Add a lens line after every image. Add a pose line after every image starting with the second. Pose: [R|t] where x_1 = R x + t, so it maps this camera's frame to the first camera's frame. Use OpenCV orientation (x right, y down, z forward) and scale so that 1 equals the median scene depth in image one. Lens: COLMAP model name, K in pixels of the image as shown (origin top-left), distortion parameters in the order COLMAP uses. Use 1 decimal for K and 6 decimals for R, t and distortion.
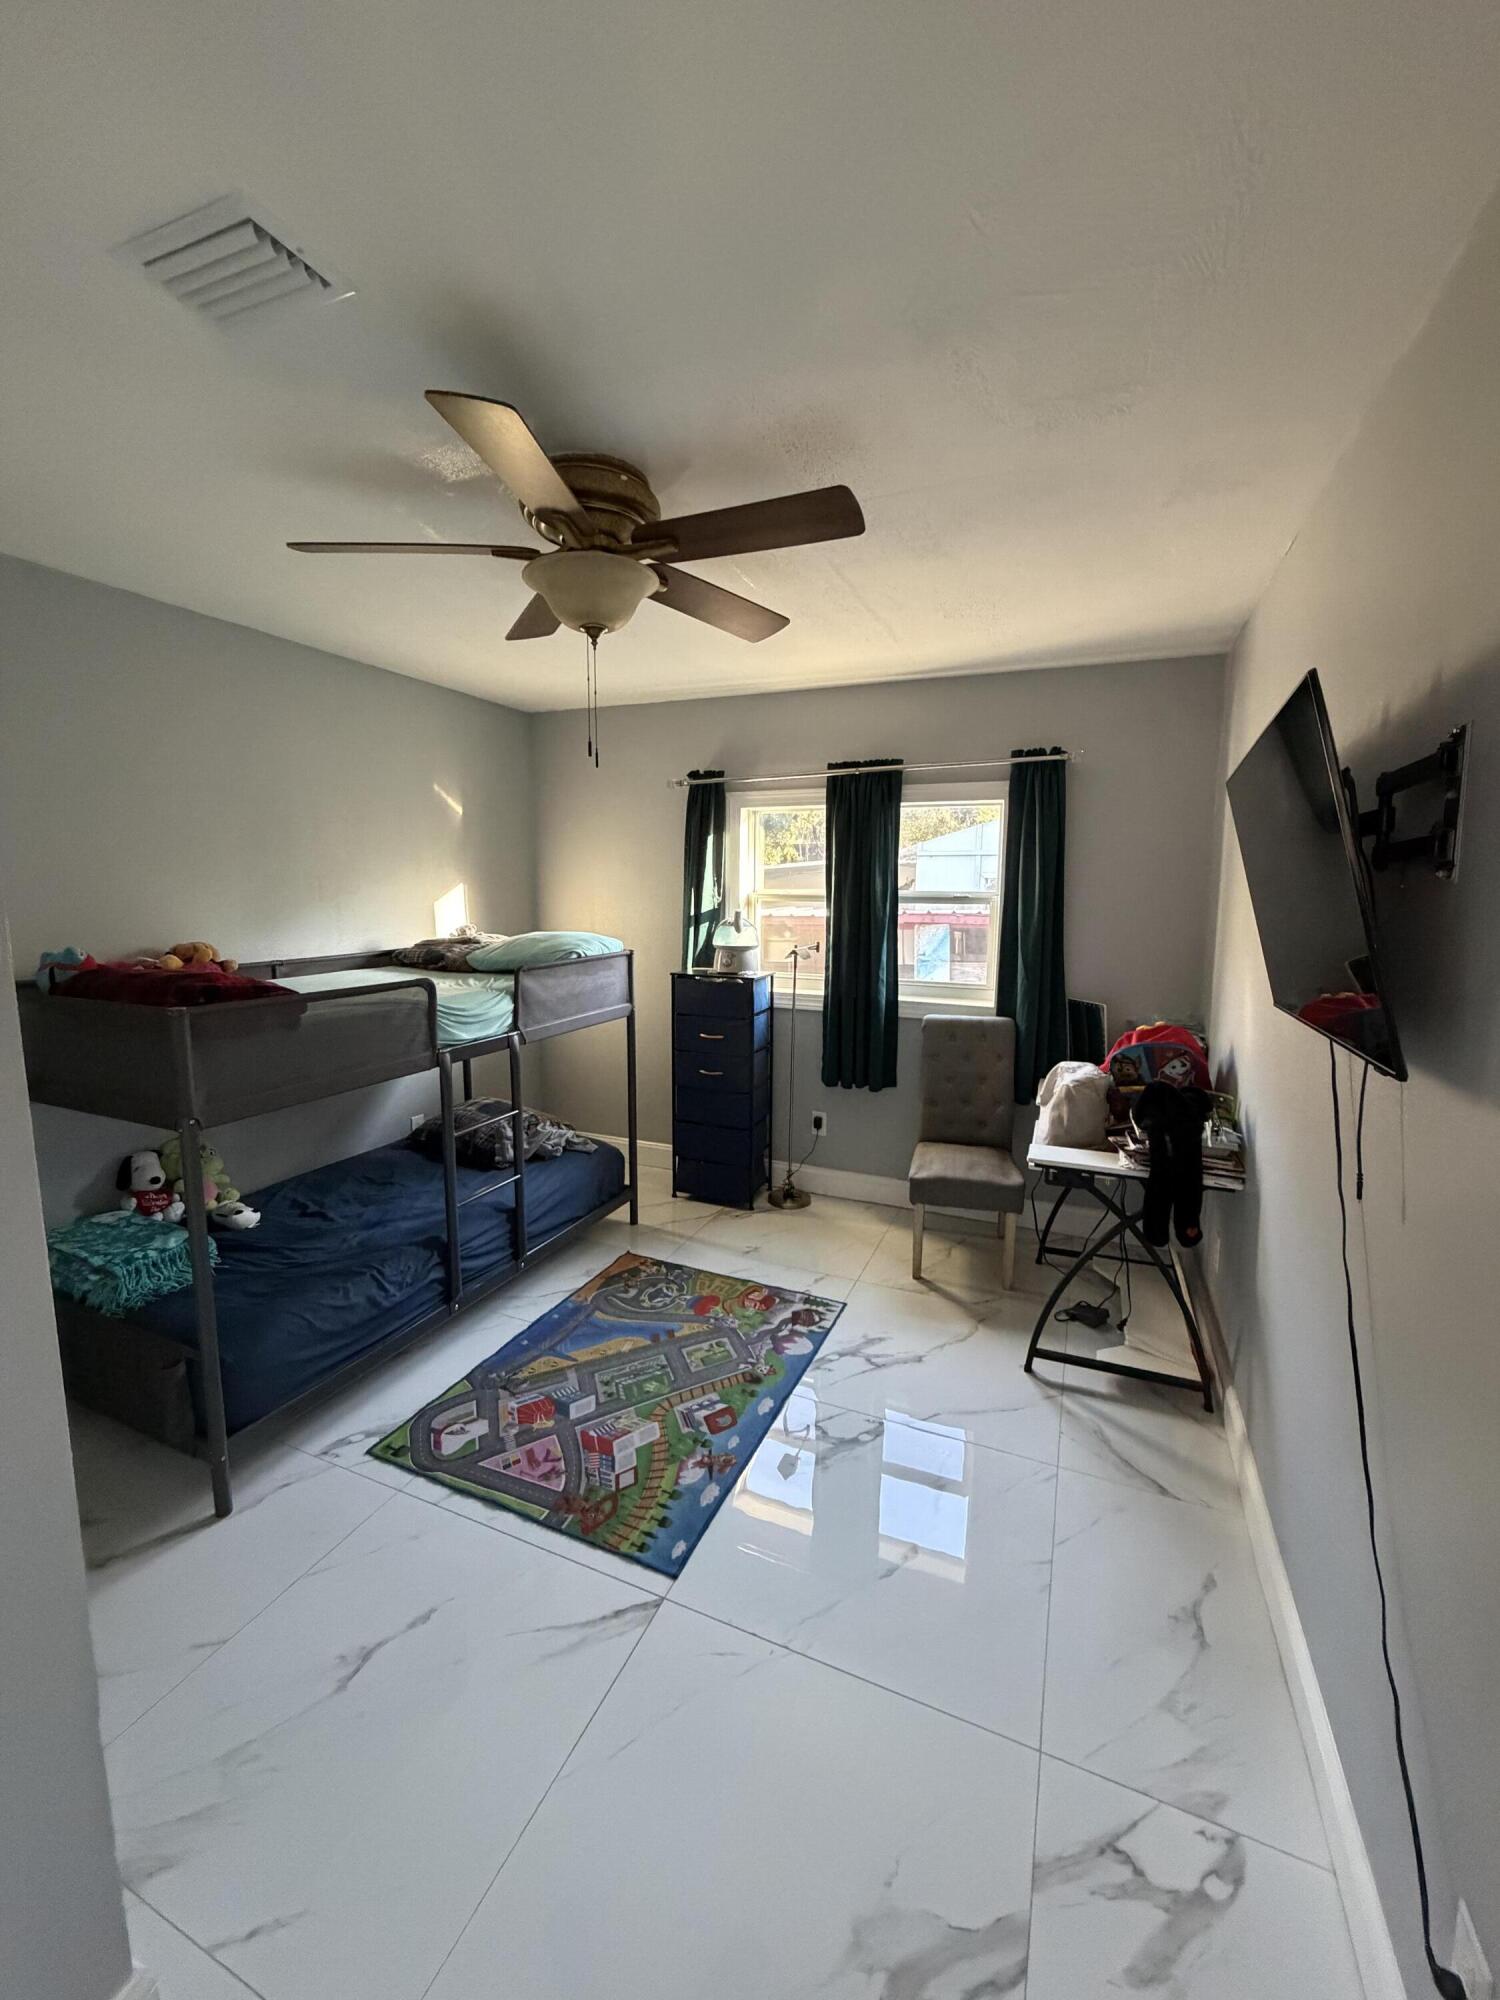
lens RADIAL K [[794.4, 0, 754.2], [0, 794.4, 988.8], [0, 0, 1]] dist [-0.000132, -0.000114]
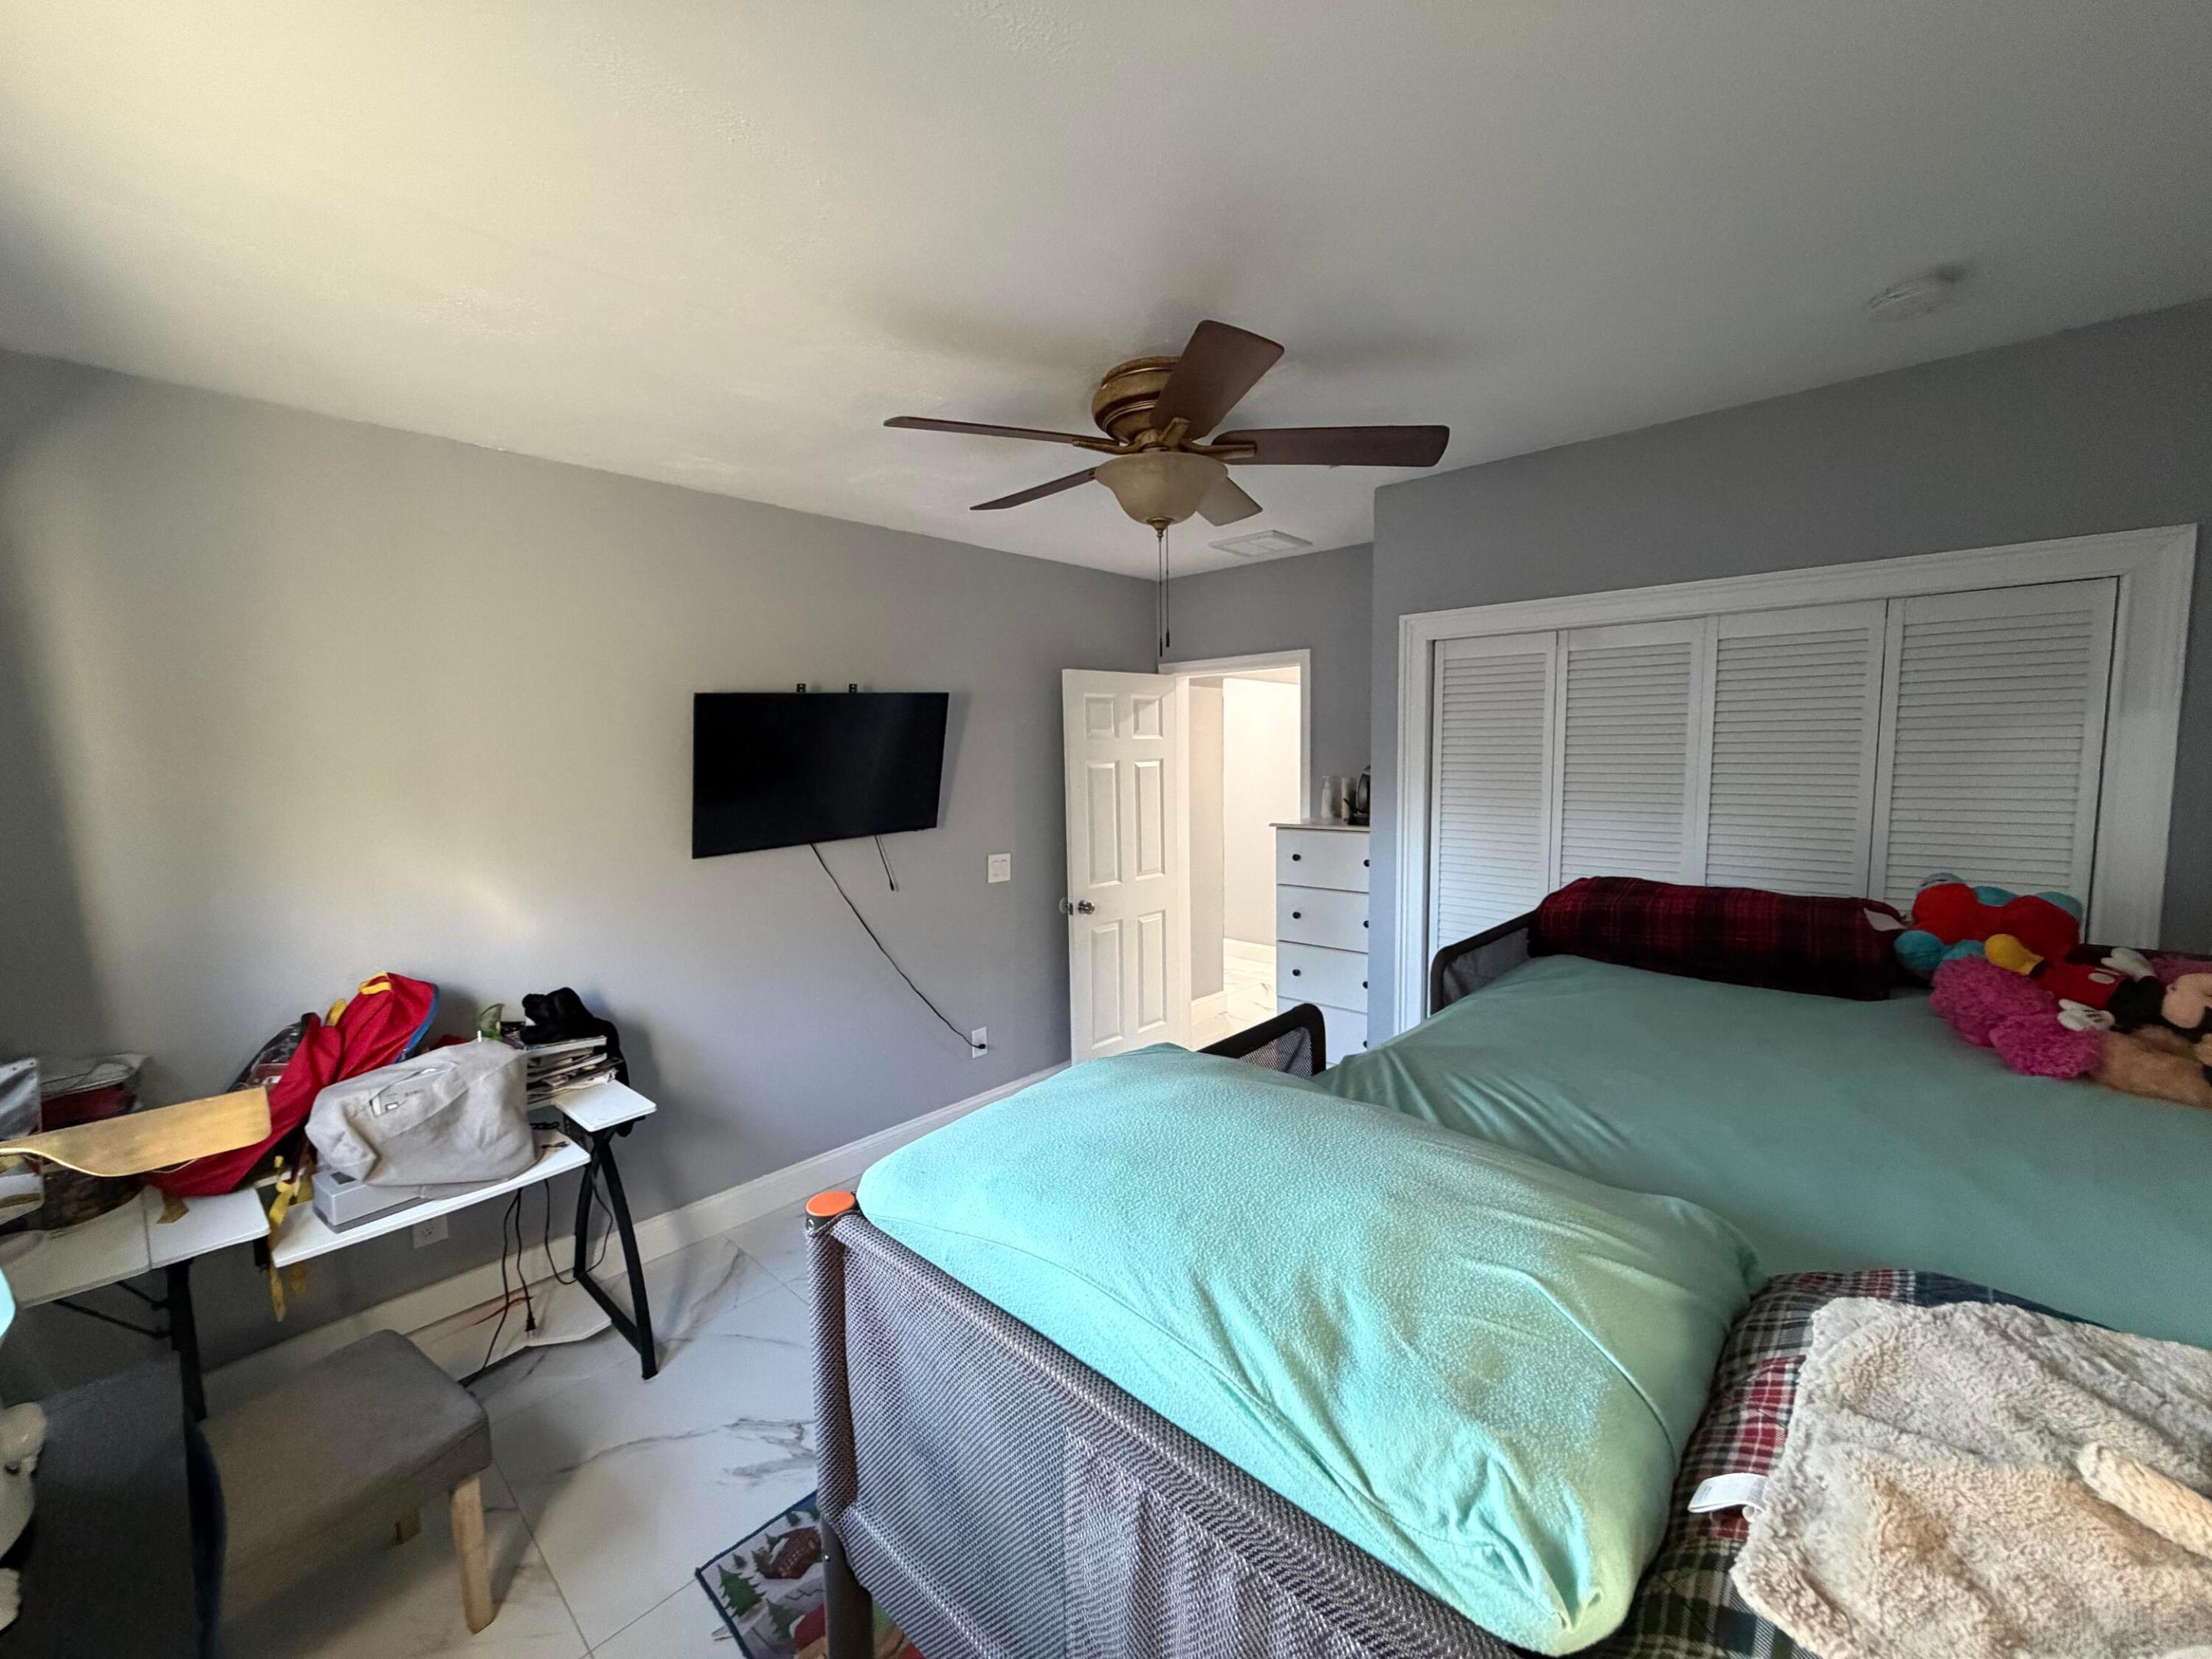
lens RADIAL K [[878.6, 0, 1106.0], [0, 878.6, 829.5], [0, 0, 1]] dist [-0.000132, -0.000114]
pose [[-0.937204, -0.019234, 0.348252, -0.339140], [0.065632, 0.970916, 0.230250, -0.200819], [-0.342552, 0.238648, -0.908683, 1.348680]]
